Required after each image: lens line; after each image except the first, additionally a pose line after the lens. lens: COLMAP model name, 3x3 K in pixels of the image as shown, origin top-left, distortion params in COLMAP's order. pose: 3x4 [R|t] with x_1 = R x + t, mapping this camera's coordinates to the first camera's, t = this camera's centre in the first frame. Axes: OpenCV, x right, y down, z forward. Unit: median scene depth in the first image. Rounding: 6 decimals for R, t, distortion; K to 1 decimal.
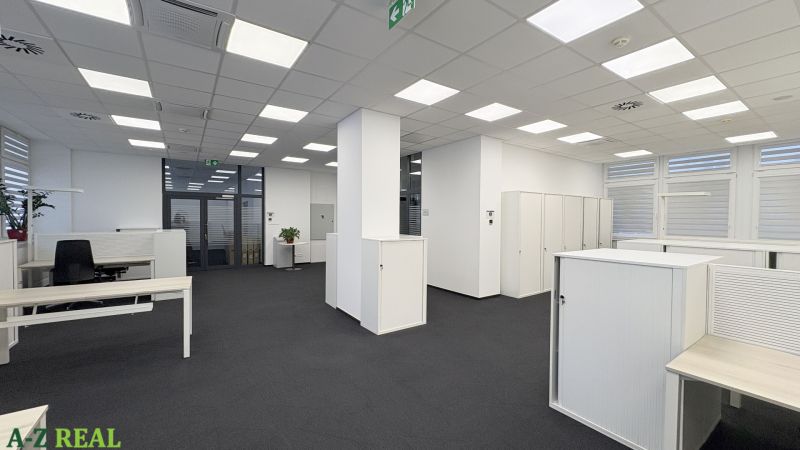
lens RADIAL K [[322.6, 0, 398.4], [0, 322.6, 225.8], [0, 0, 1]] dist [-0.002043, -0.000129]
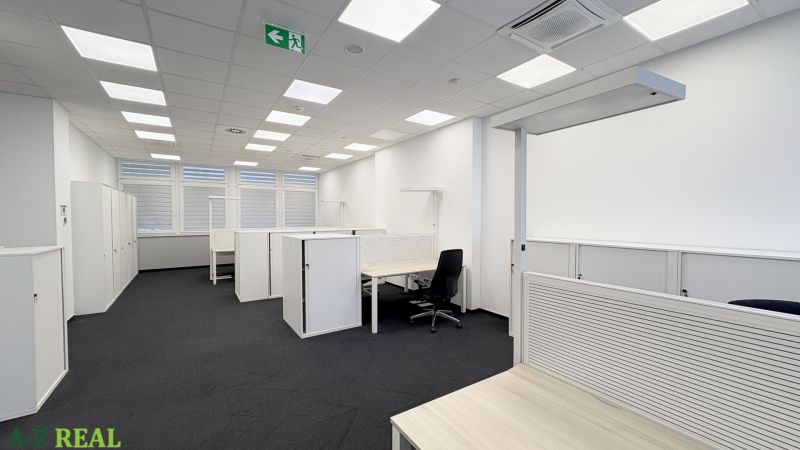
lens RADIAL K [[322.6, 0, 398.4], [0, 322.6, 225.8], [0, 0, 1]] dist [-0.002043, -0.000129]
pose [[0.017768, -0.035272, 0.999220, -0.419646], [0.023846, 0.999108, 0.034844, -0.006937], [-0.999558, 0.023208, 0.018593, 0.202710]]
